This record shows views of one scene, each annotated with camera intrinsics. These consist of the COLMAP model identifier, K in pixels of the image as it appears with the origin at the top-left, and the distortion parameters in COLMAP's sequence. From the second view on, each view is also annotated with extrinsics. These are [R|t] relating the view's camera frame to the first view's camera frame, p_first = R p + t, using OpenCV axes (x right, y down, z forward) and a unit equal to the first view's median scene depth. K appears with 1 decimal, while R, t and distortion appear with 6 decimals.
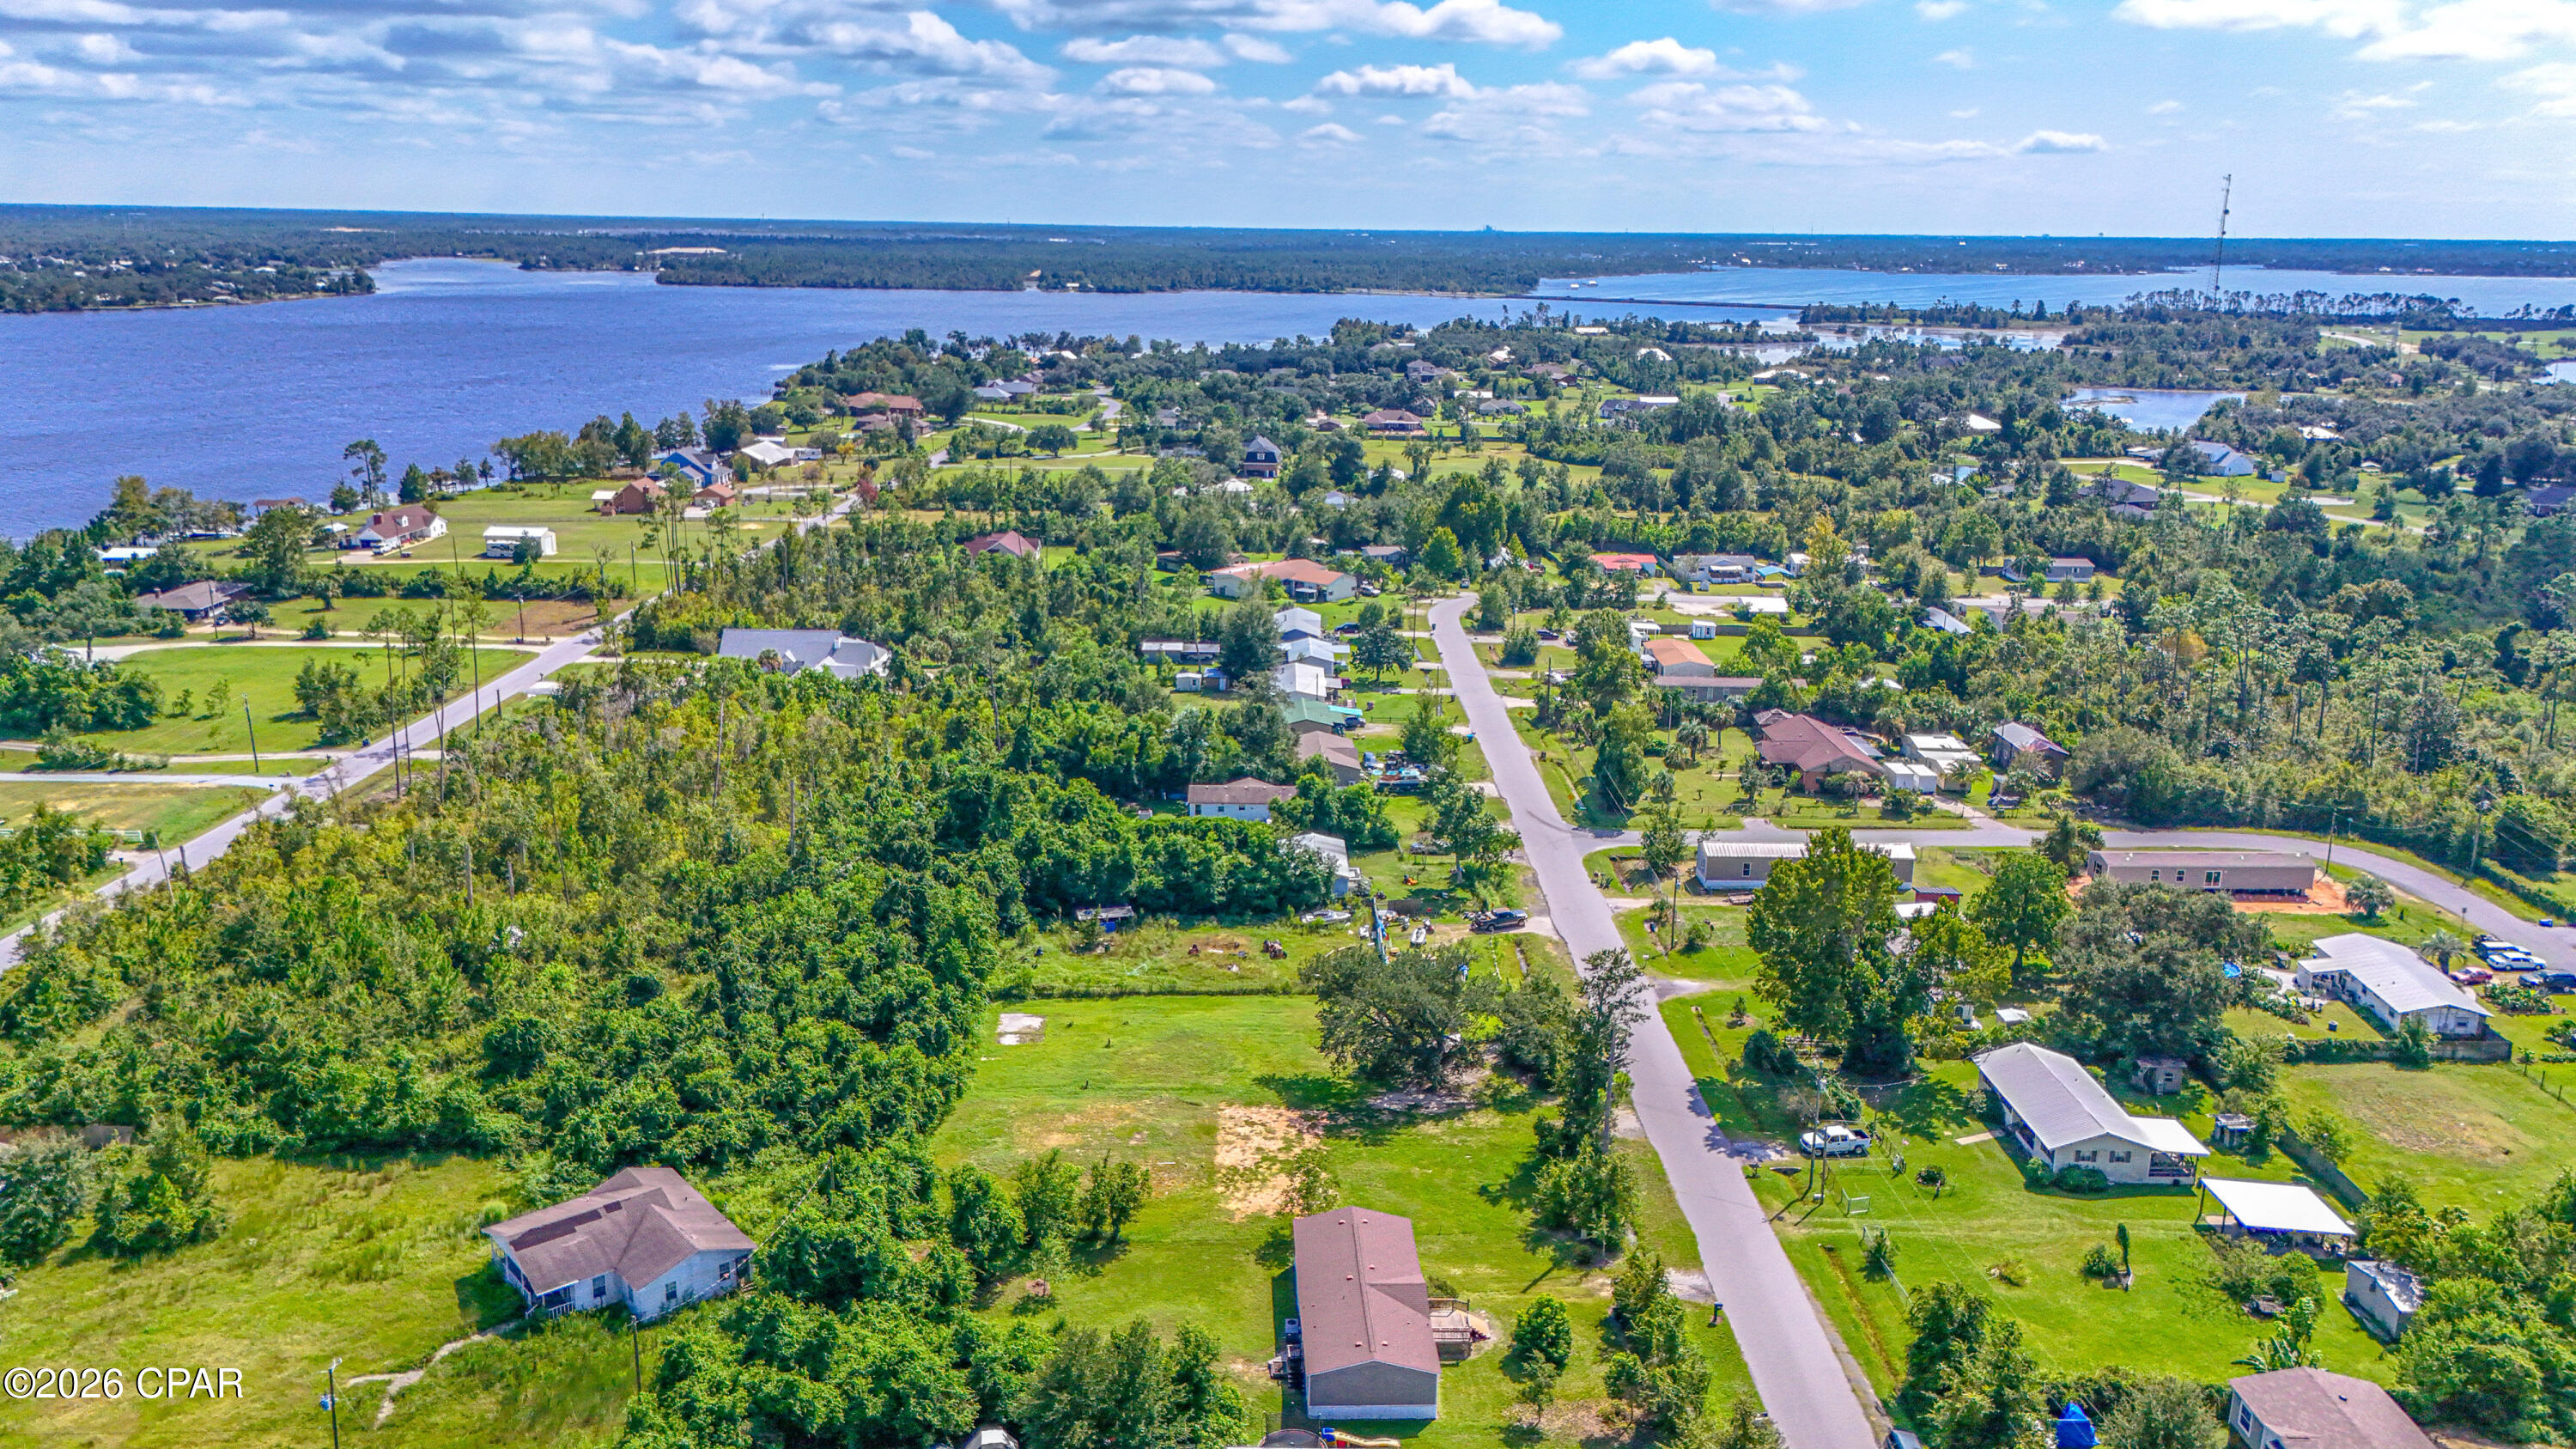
lens RADIAL K [[1877.6, 0, 1288.0], [0, 1877.6, 724.5], [0, 0, 1]] dist [0.083196, -0.079898]
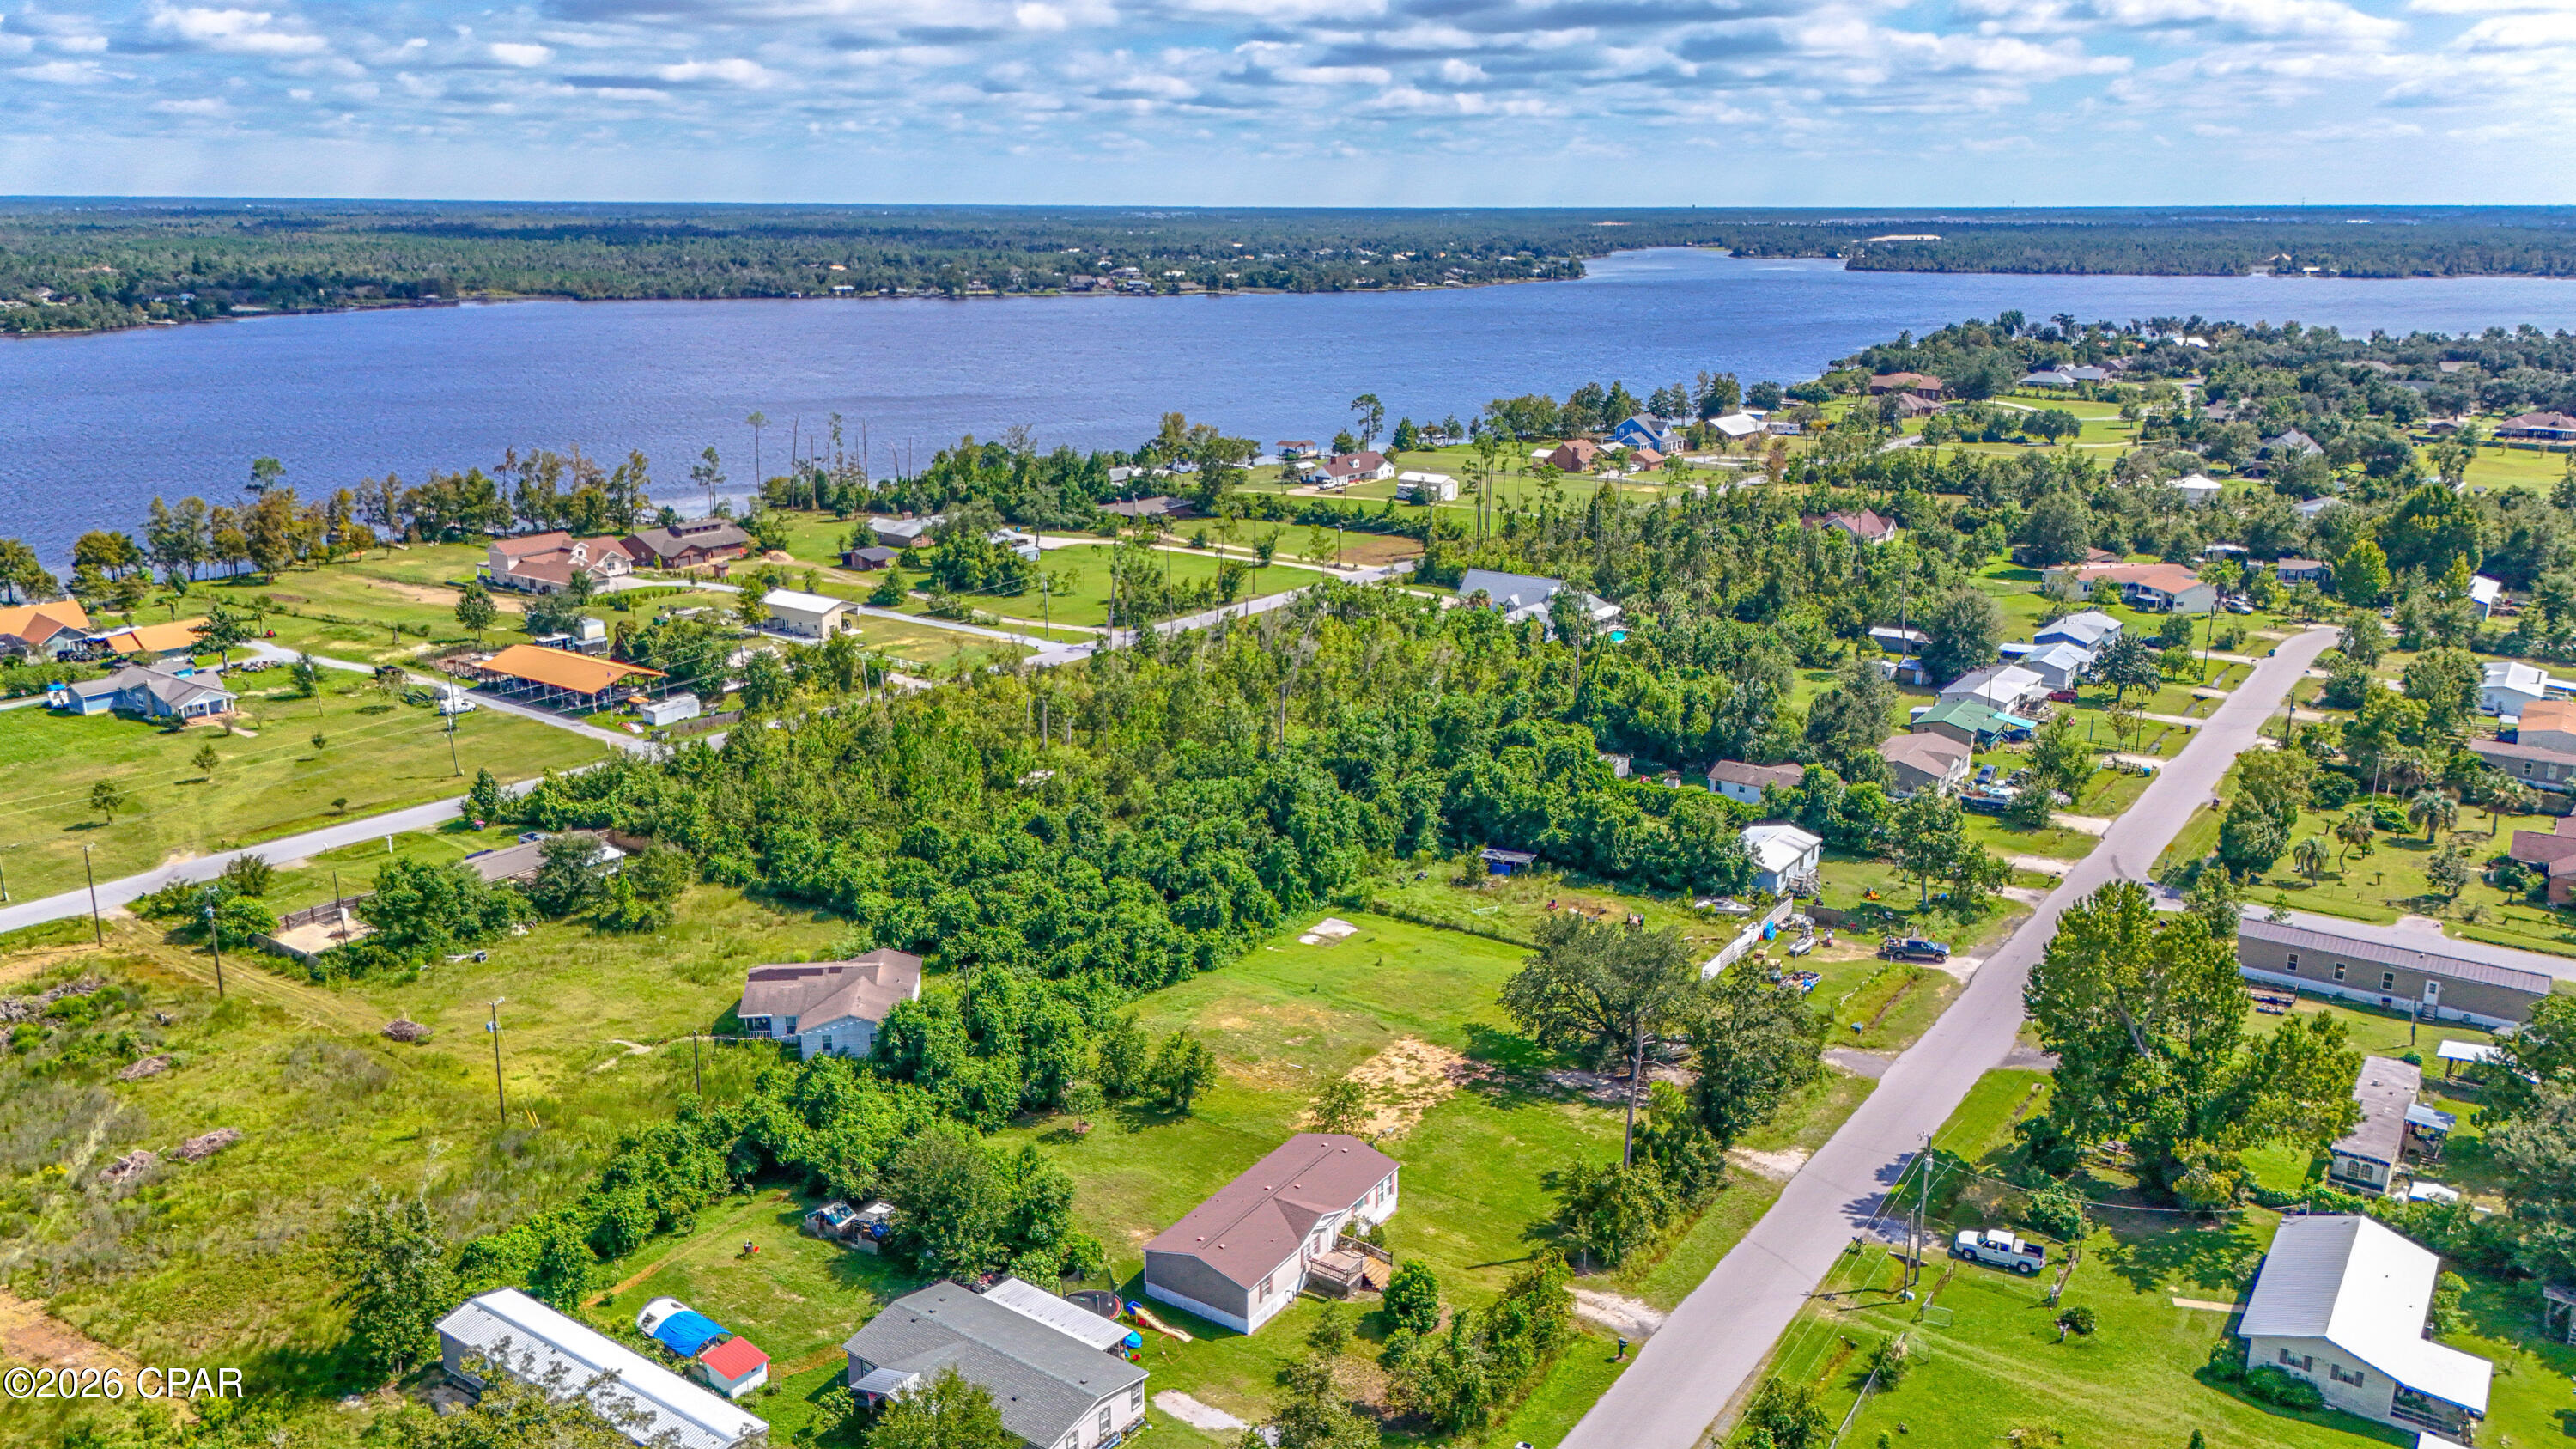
lens RADIAL K [[1877.6, 0, 1288.0], [0, 1877.6, 724.5], [0, 0, 1]] dist [0.083196, -0.079898]
pose [[0.813660, 0.144500, -0.563096, 0.268528], [-0.141695, 0.988698, 0.048972, -0.001101], [0.563808, 0.039941, 0.824939, 0.078847]]
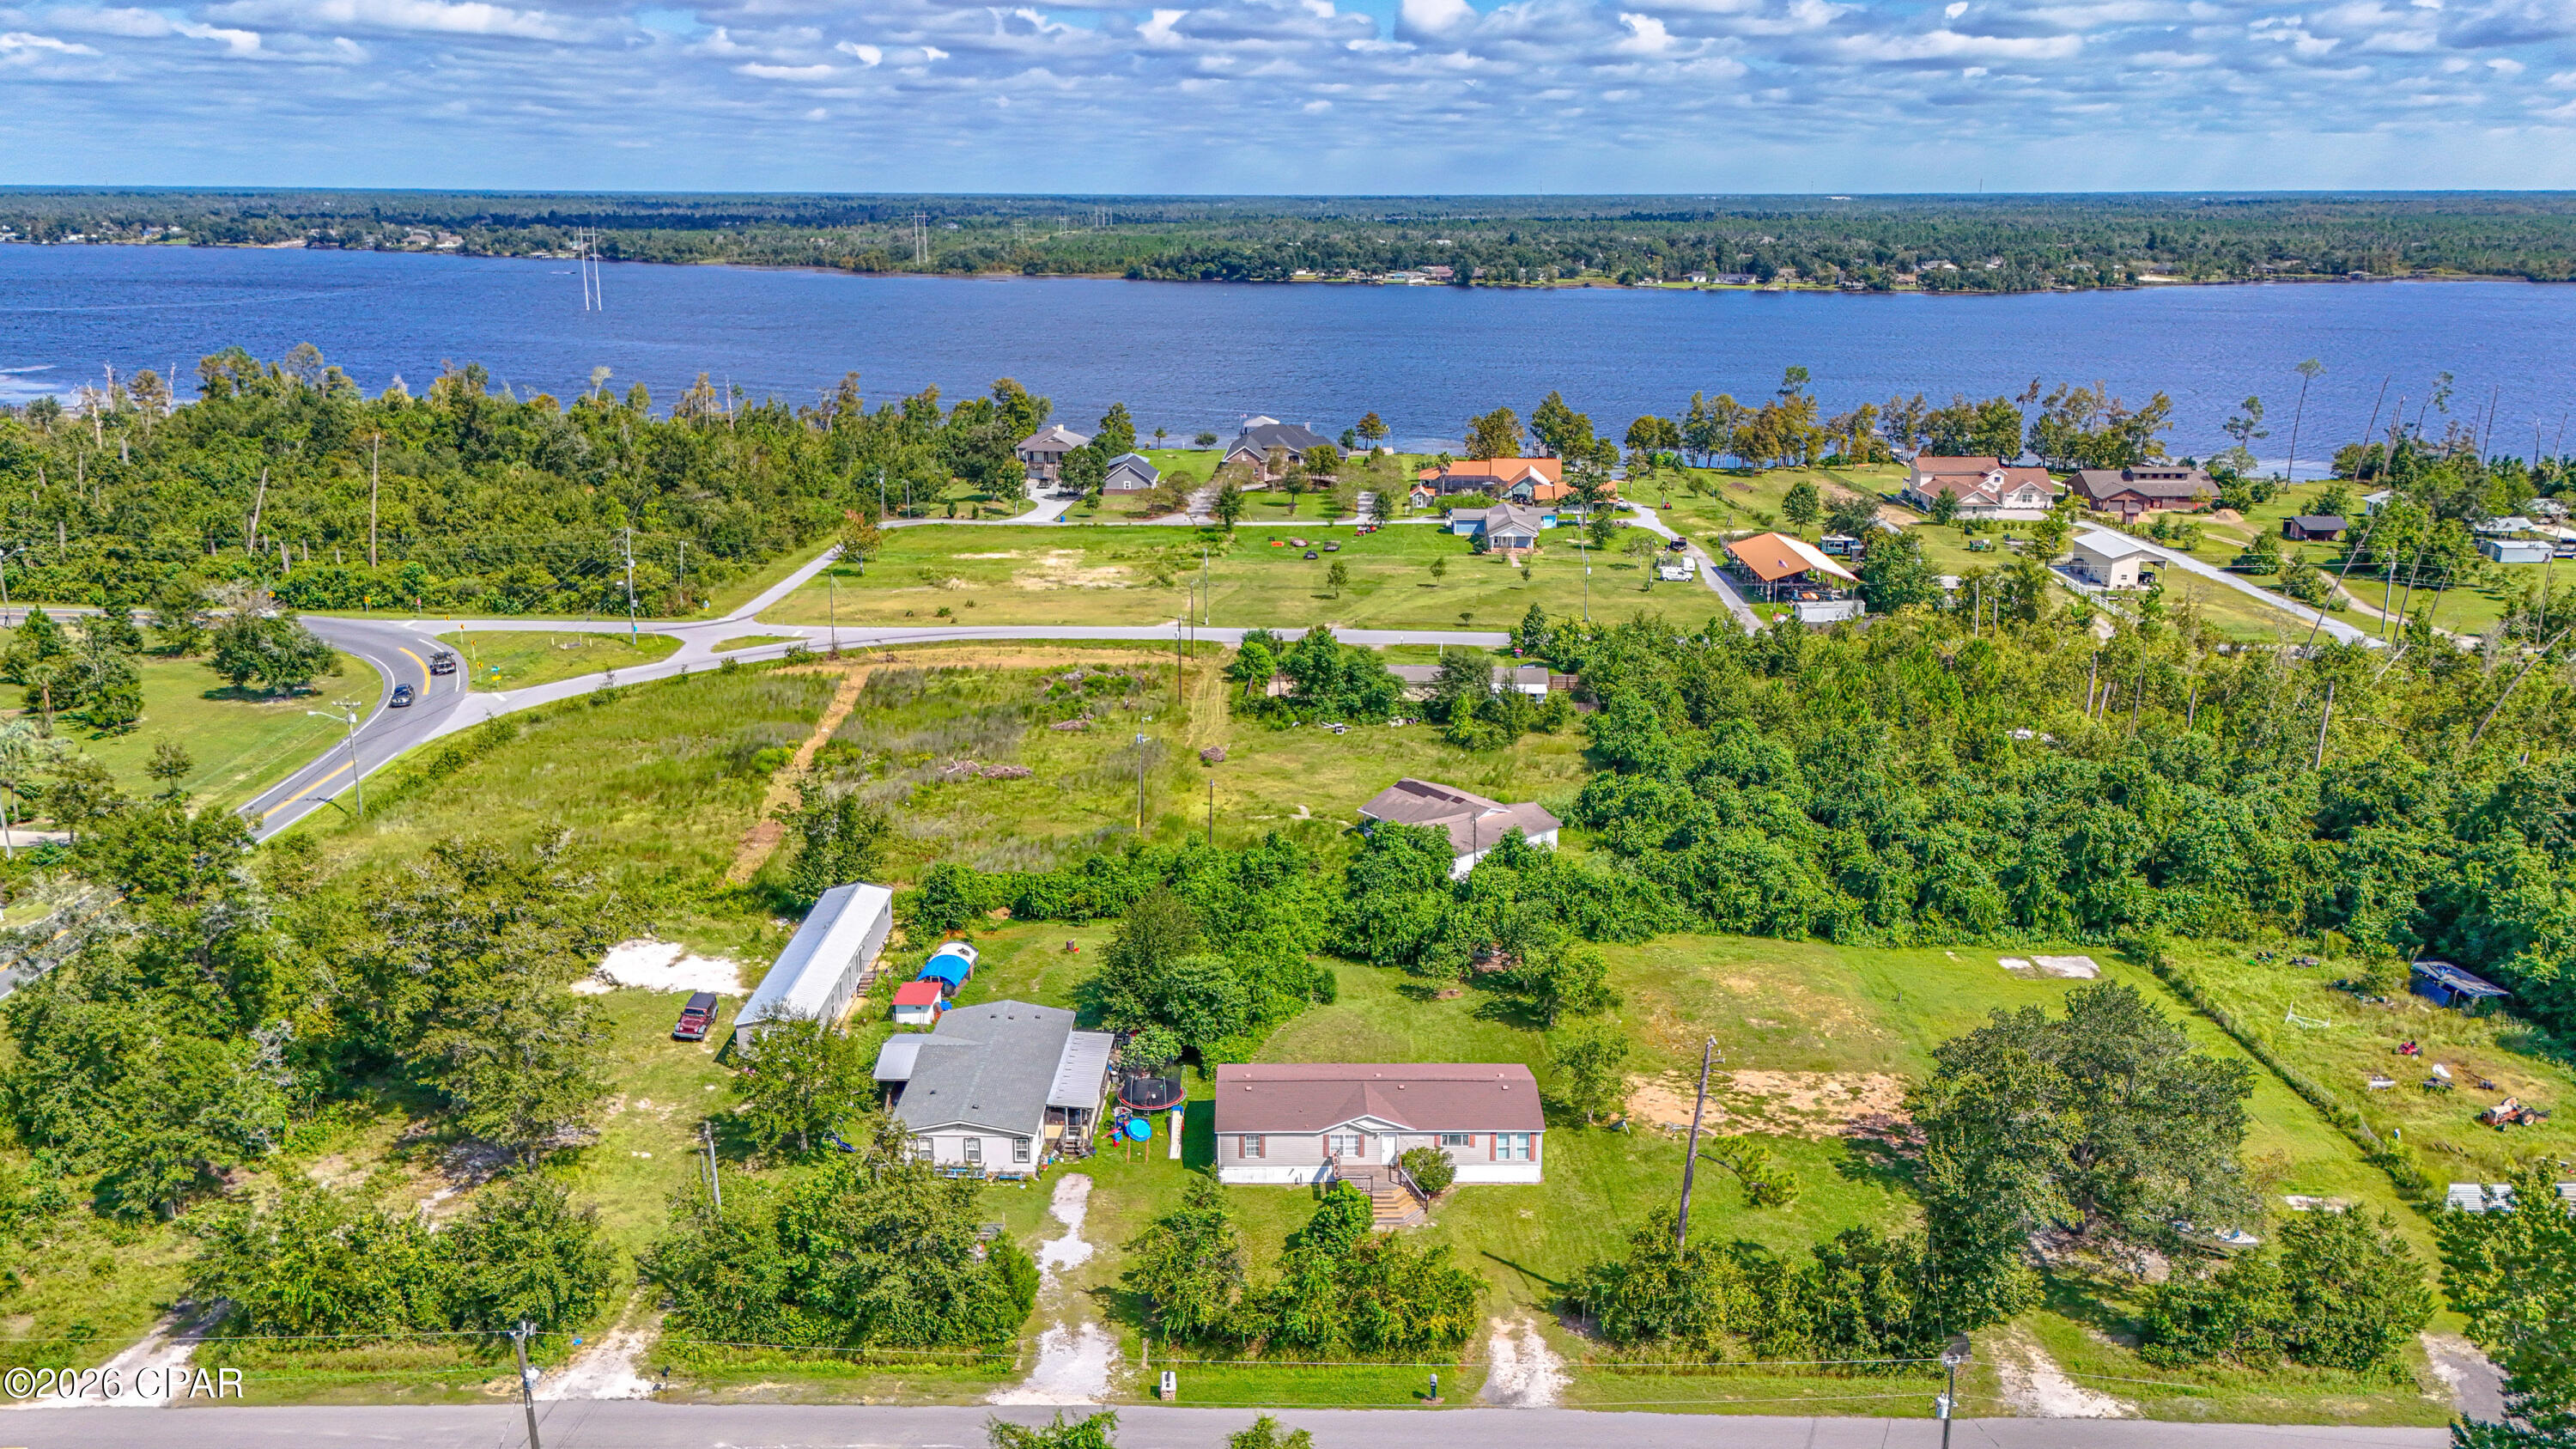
lens RADIAL K [[1877.6, 0, 1288.0], [0, 1877.6, 724.5], [0, 0, 1]] dist [0.083196, -0.079898]
pose [[-0.021413, 0.259608, -0.965477, 0.393500], [-0.259419, 0.931179, 0.256140, -0.034972], [0.965527, 0.255948, 0.047408, 0.411911]]
